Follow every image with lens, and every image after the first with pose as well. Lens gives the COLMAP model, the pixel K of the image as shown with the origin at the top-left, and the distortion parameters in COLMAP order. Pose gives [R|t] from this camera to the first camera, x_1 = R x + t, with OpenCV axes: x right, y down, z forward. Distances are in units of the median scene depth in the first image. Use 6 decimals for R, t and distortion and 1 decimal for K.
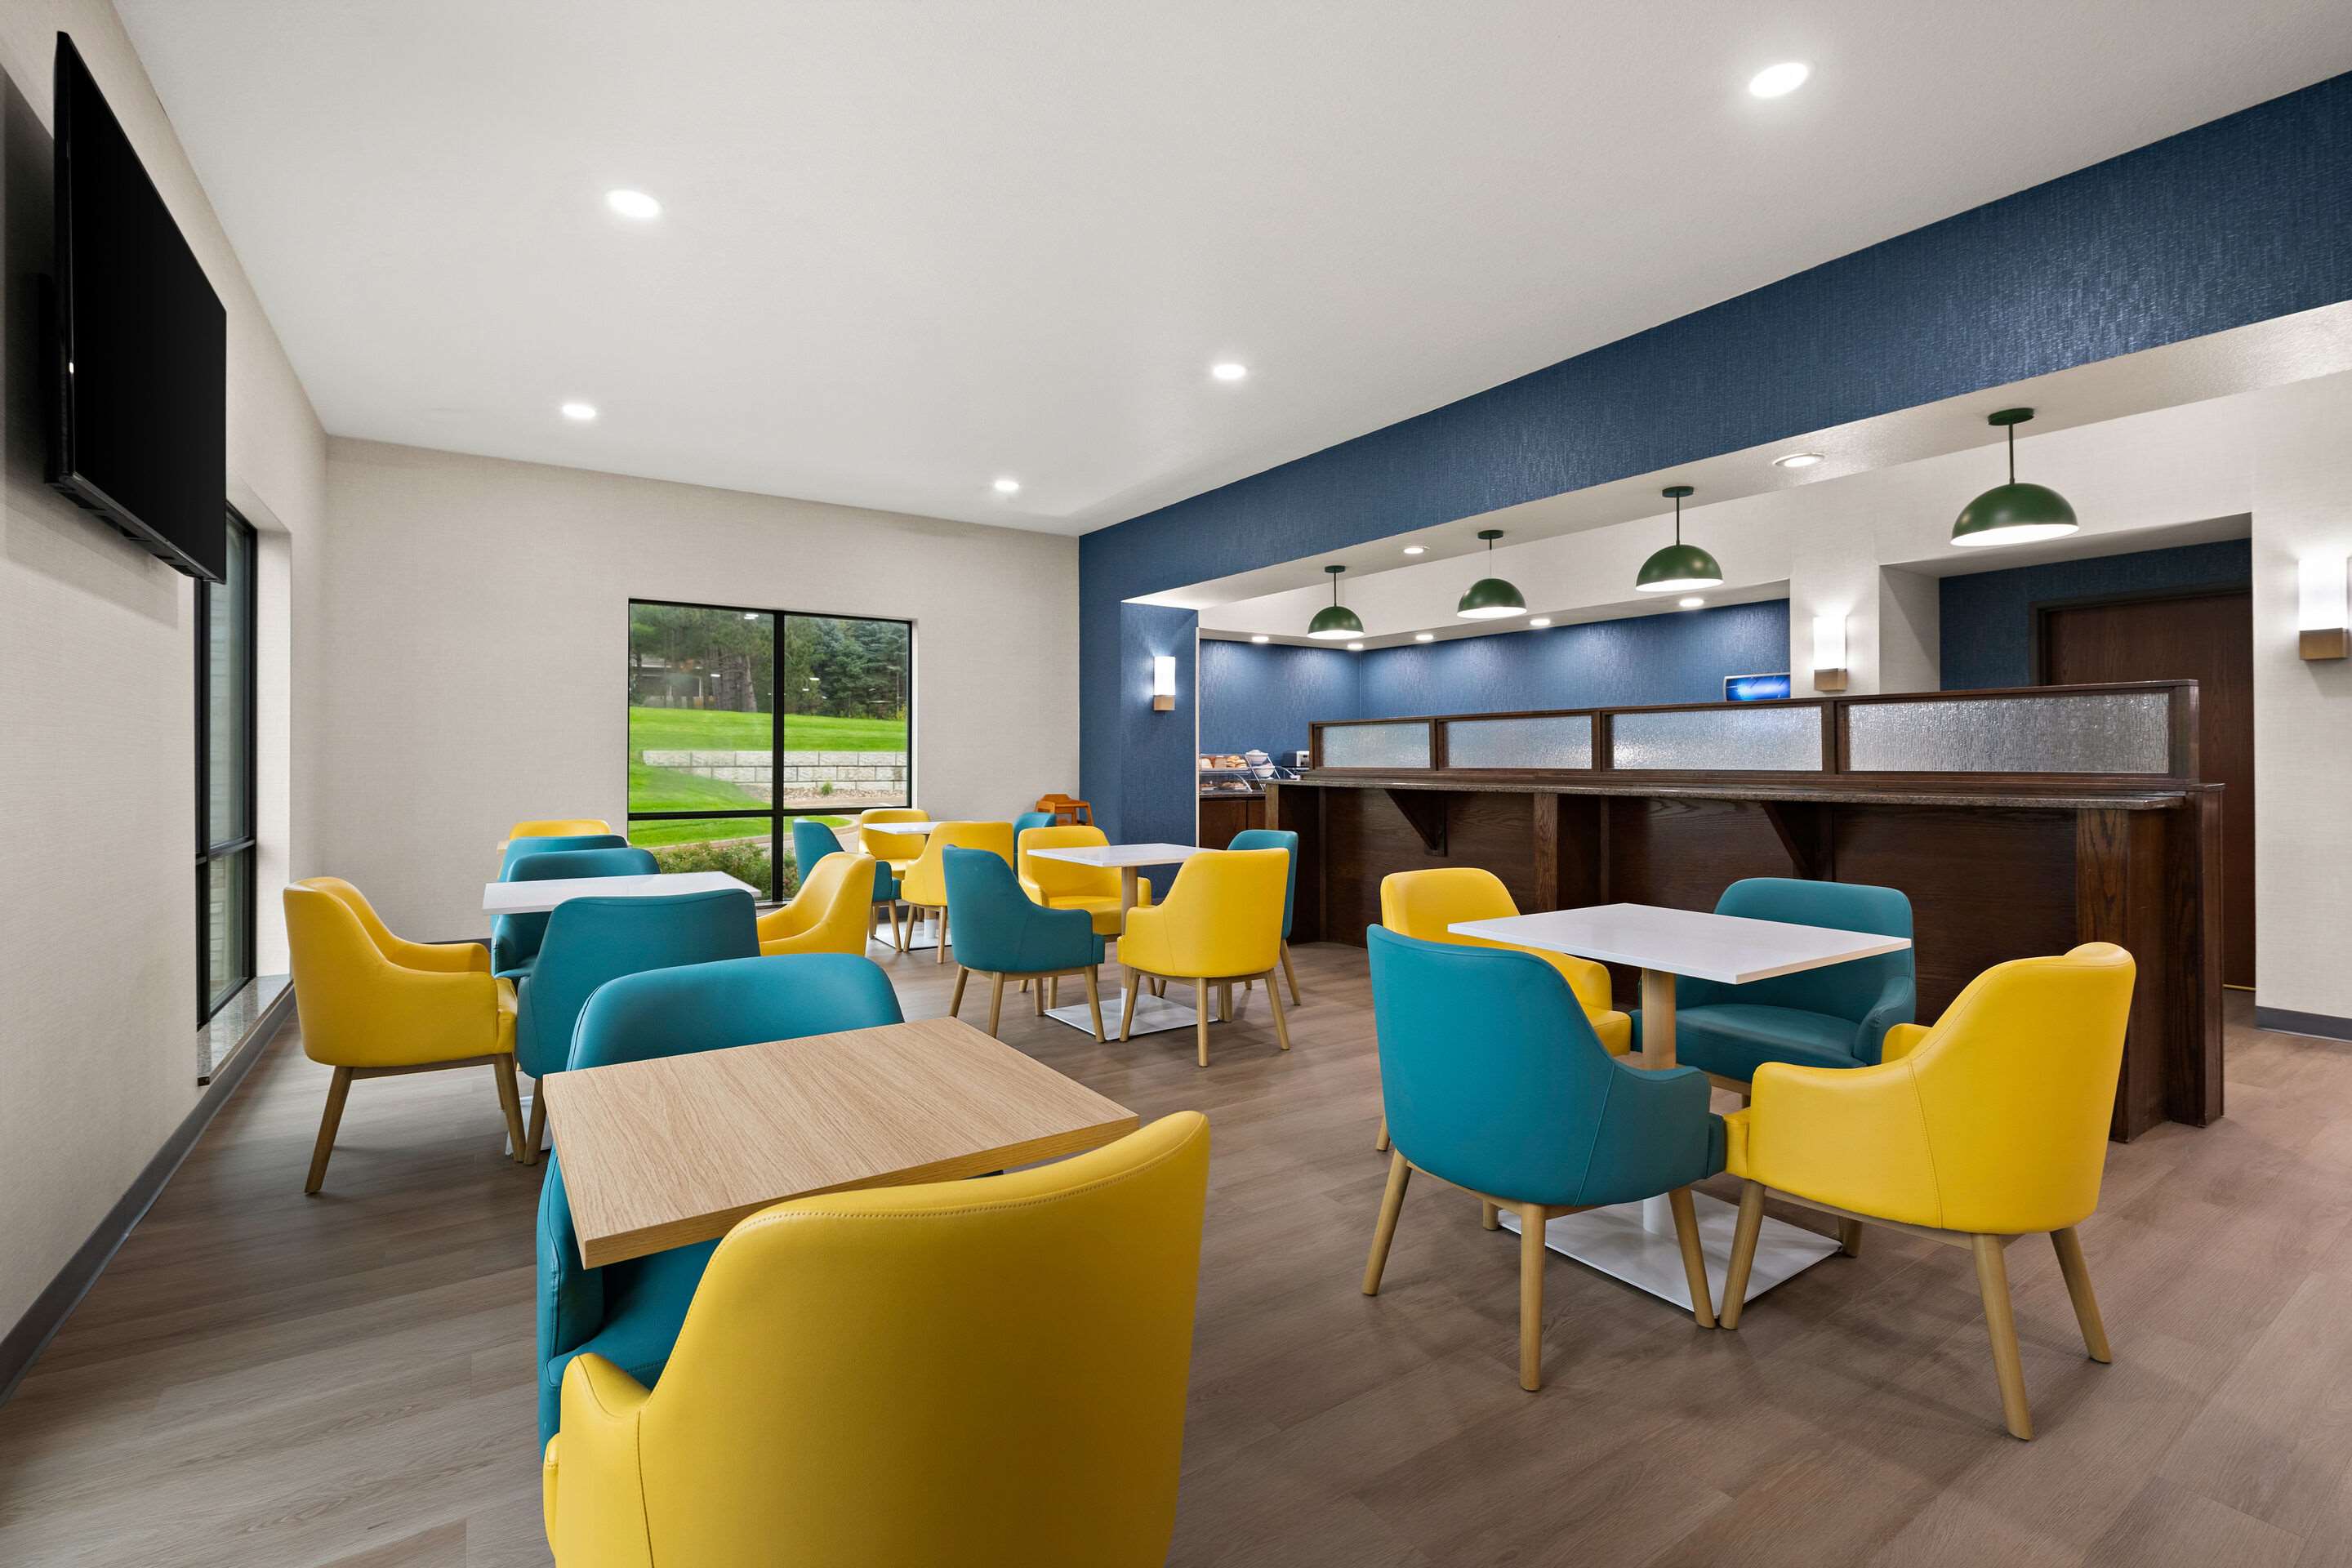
lens RADIAL K [[1066.0, 0, 1151.2], [0, 1066.0, 753.9], [0, 0, 1]] dist [0.023099, 0.000264]
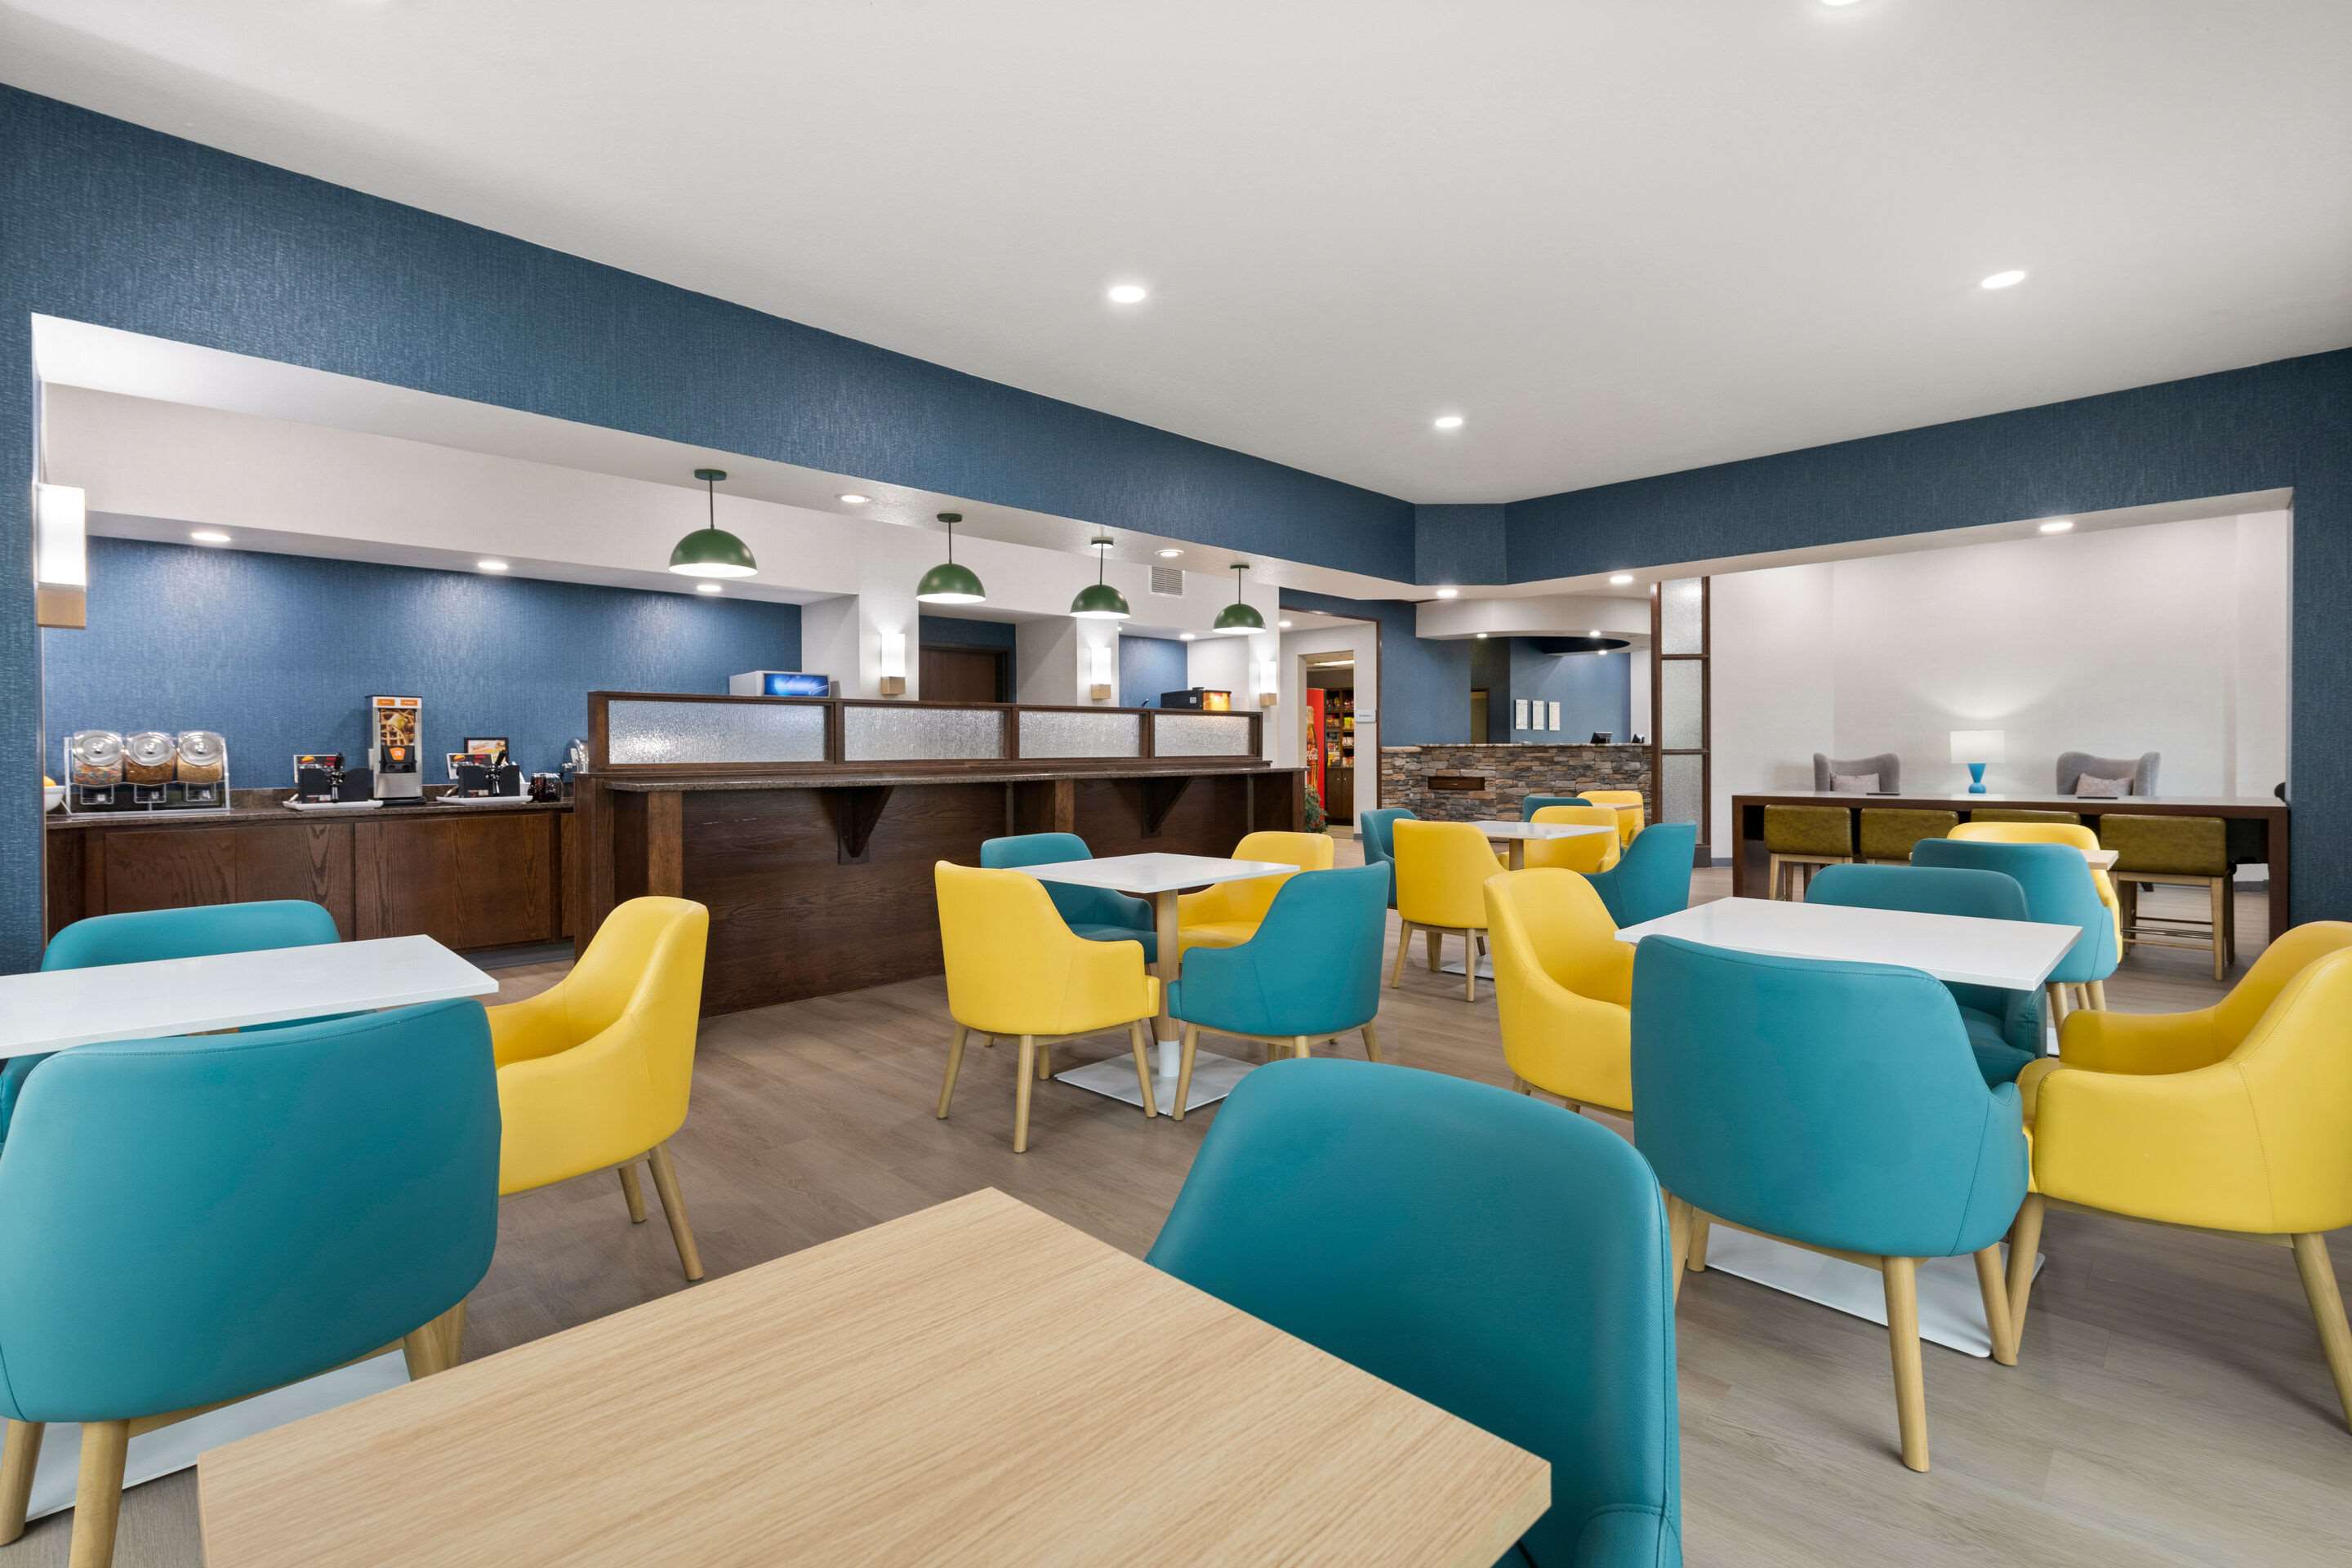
lens RADIAL K [[1066.0, 0, 1151.2], [0, 1066.0, 753.9], [0, 0, 1]] dist [0.023099, 0.000264]
pose [[-0.171847, -0.001351, 0.985123, -0.634887], [0.000707, 0.999999, 0.001495, 0.007434], [-0.985123, 0.000953, -0.171846, 0.935246]]
